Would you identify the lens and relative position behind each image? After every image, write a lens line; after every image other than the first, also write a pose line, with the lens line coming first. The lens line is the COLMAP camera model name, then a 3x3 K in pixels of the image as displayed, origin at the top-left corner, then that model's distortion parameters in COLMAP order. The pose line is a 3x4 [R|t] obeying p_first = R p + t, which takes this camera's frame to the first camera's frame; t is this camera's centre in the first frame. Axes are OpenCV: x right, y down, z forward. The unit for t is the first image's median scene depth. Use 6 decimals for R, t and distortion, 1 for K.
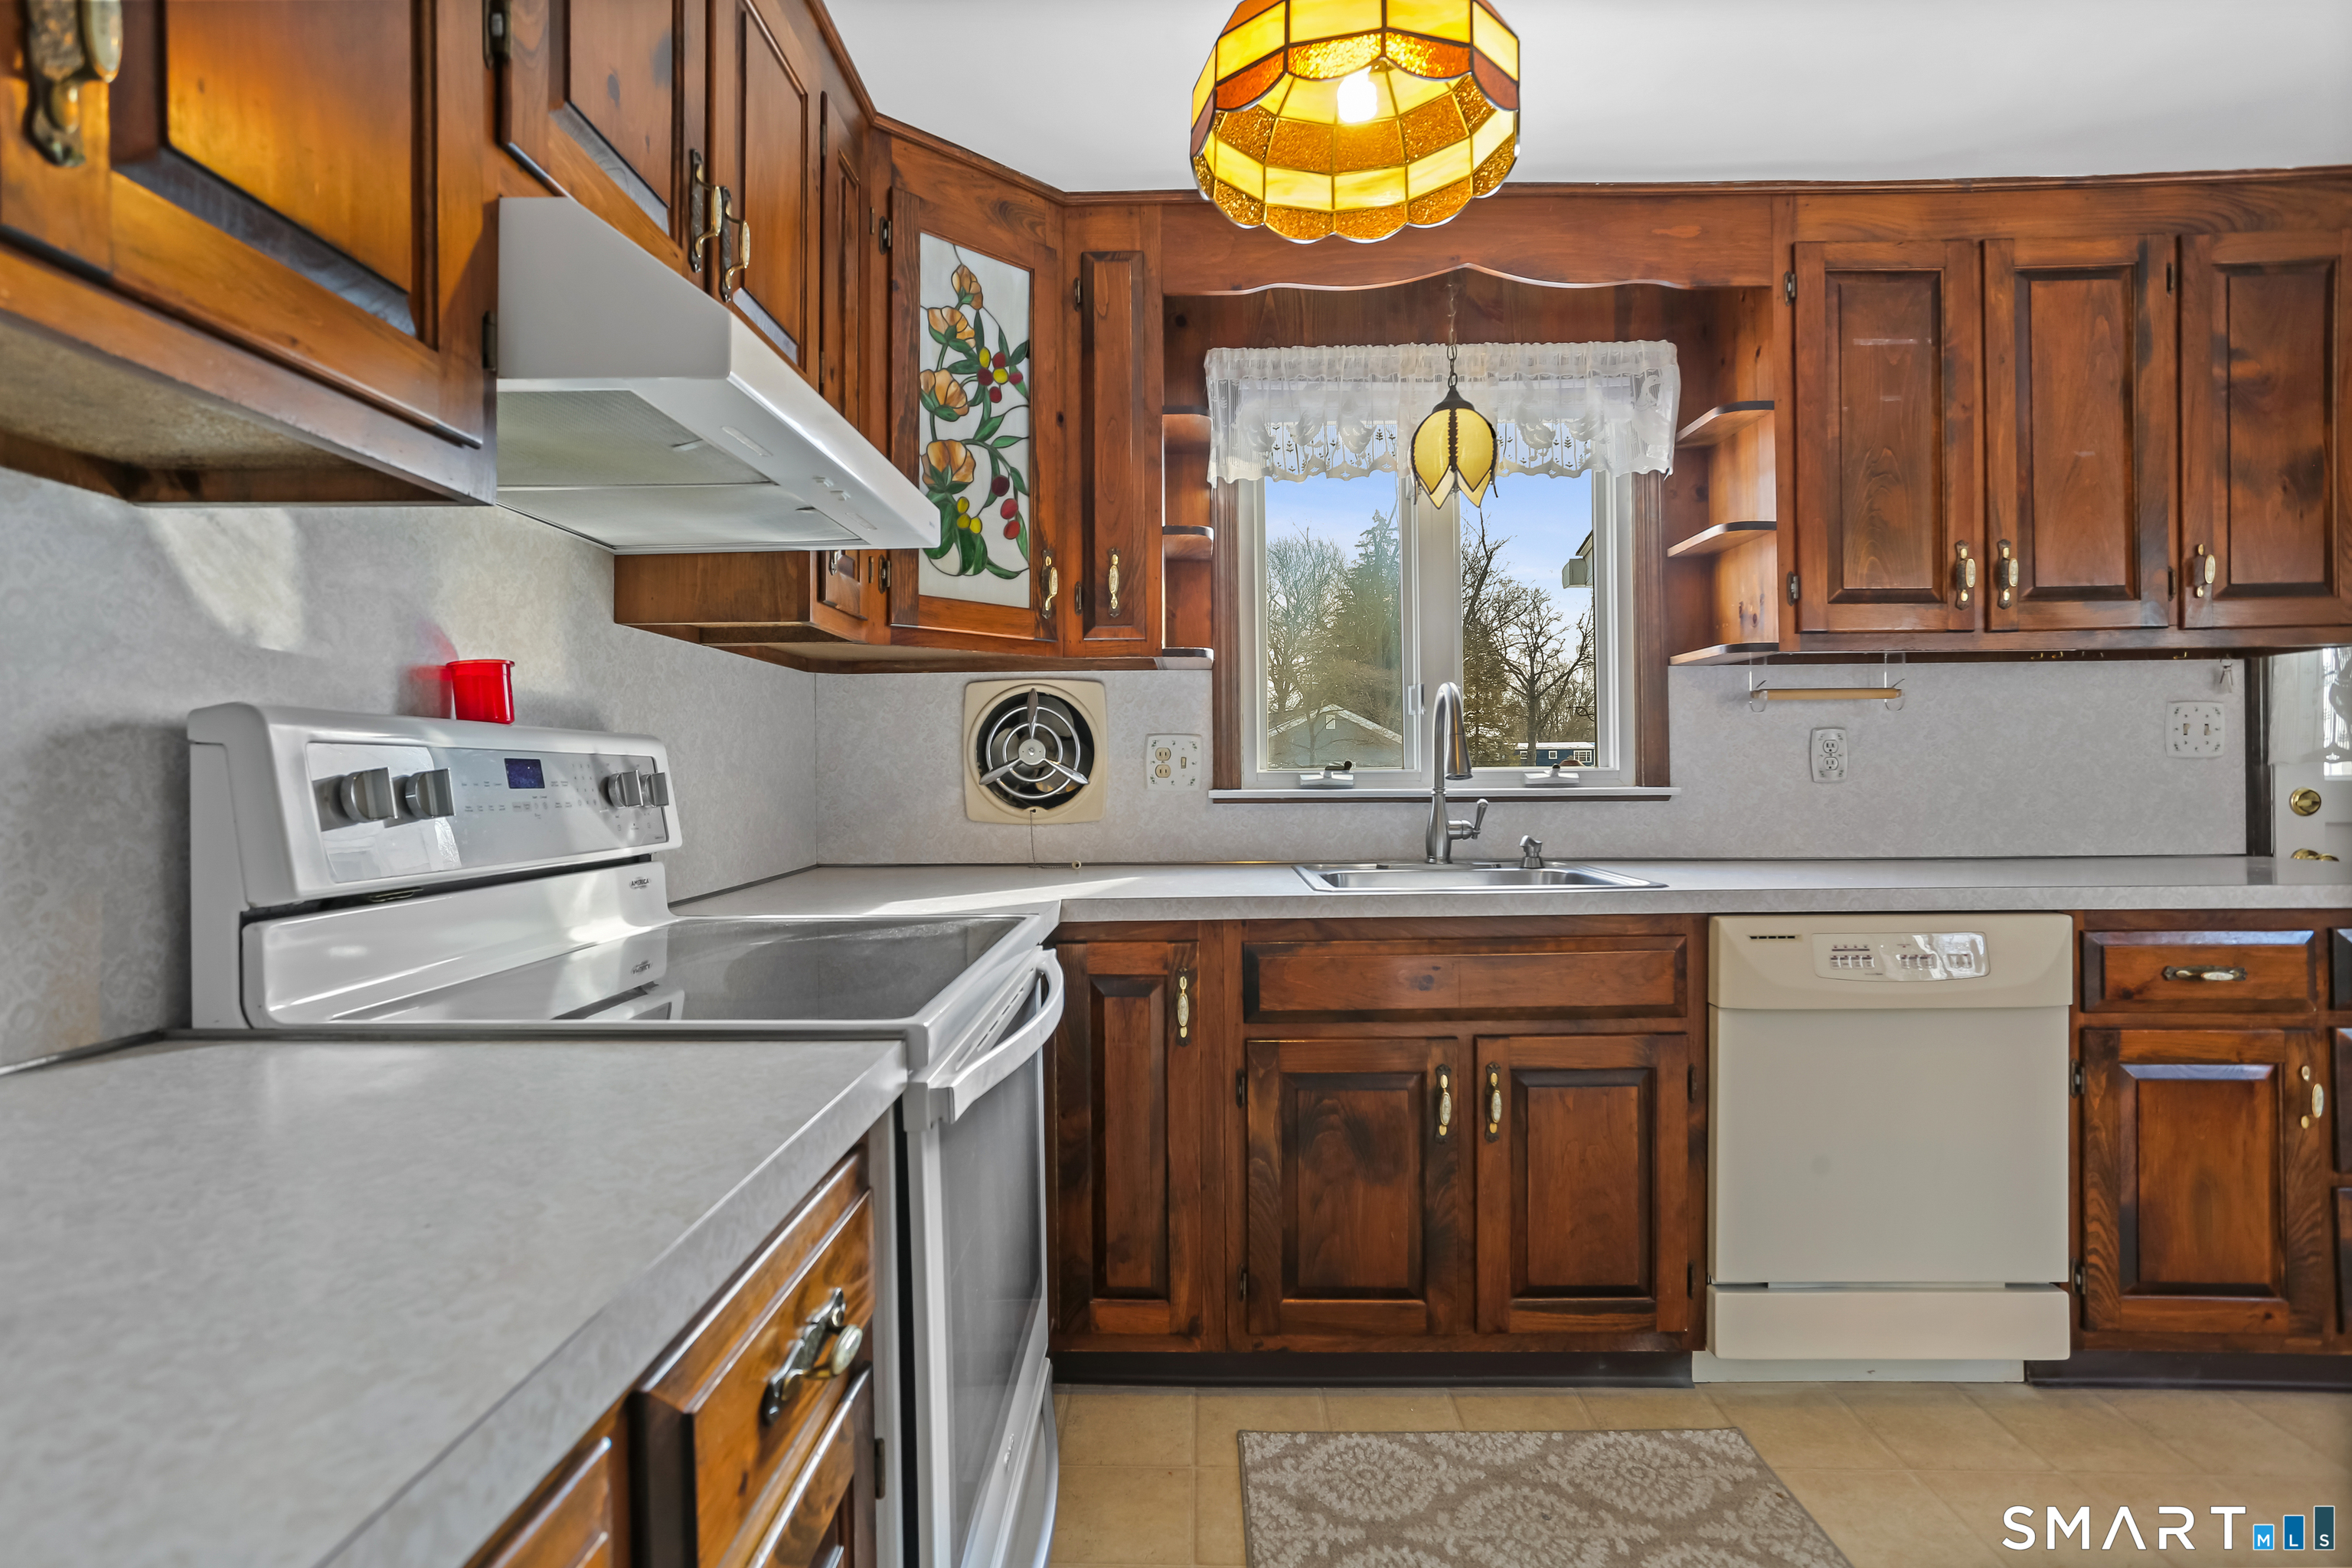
lens RADIAL K [[1143.8, 0, 1176.0], [0, 1143.8, 784.0], [0, 0, 1]] dist [-0.051661, 0.028338]
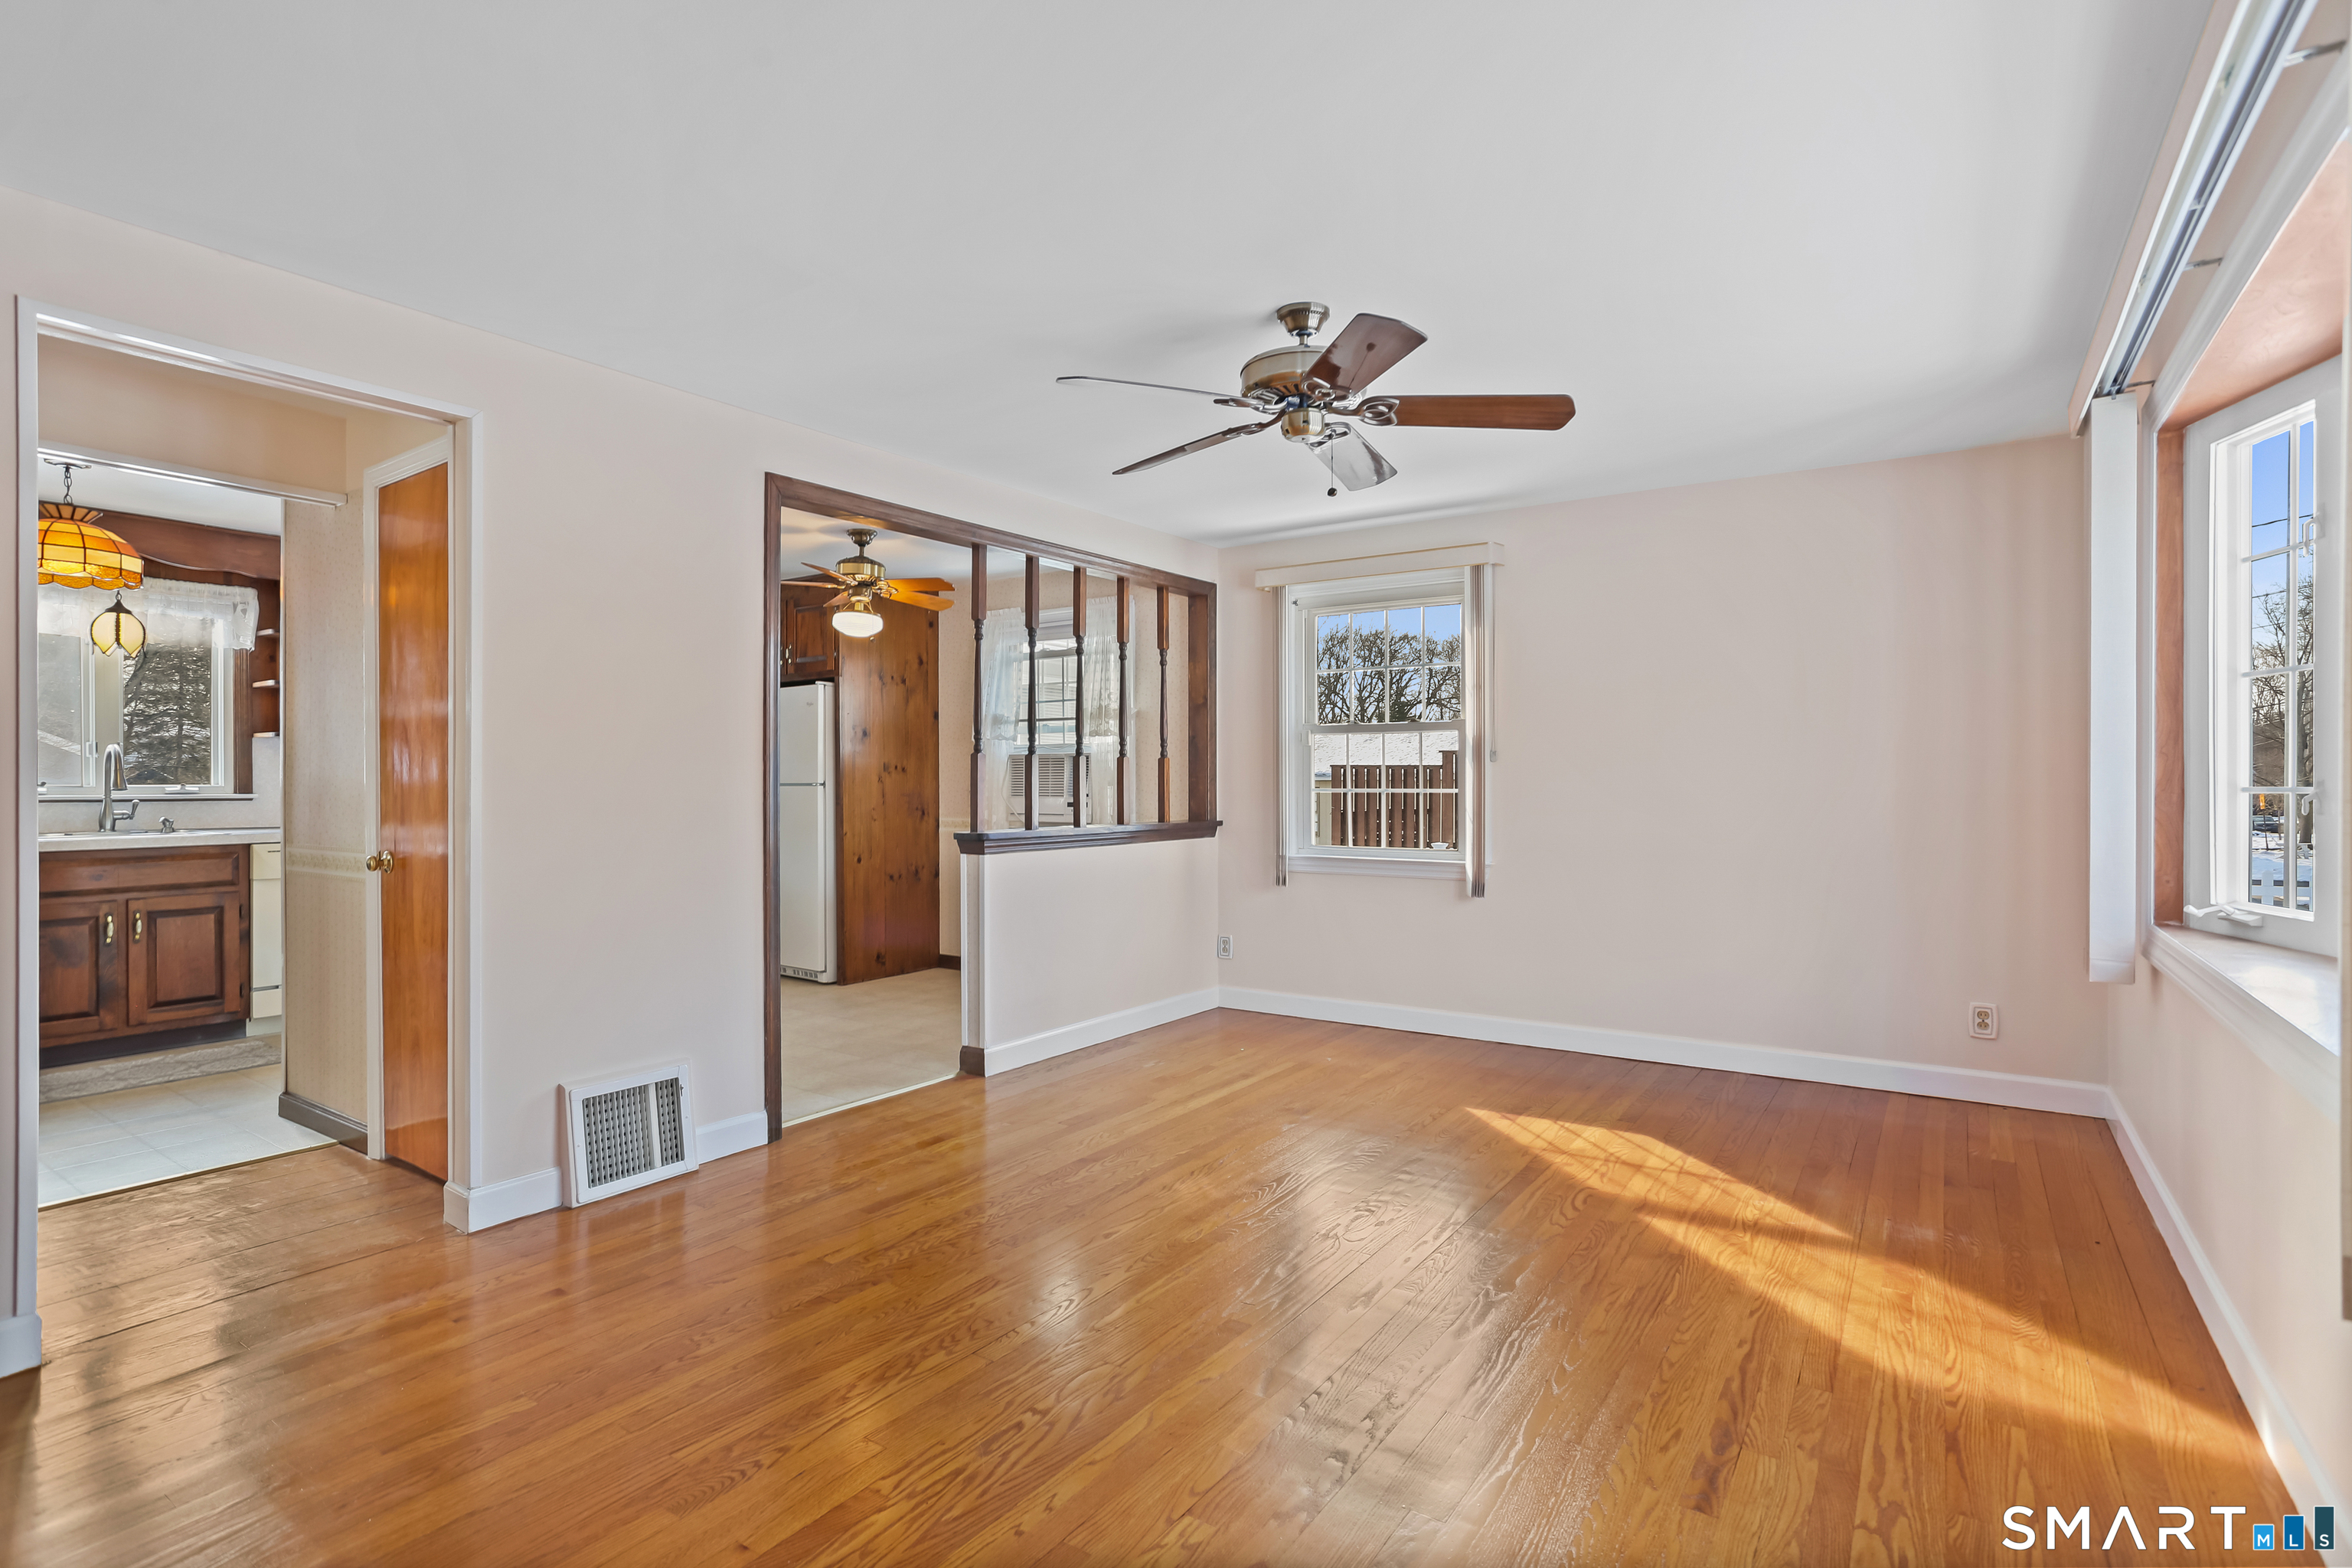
lens RADIAL K [[1143.8, 0, 1176.0], [0, 1143.8, 784.0], [0, 0, 1]] dist [-0.051661, 0.028338]
pose [[0.554307, 0.004912, 0.832298, -0.460946], [0.001553, 0.999975, -0.006937, 0.000741], [-0.832311, 0.005138, 0.554285, -2.098055]]
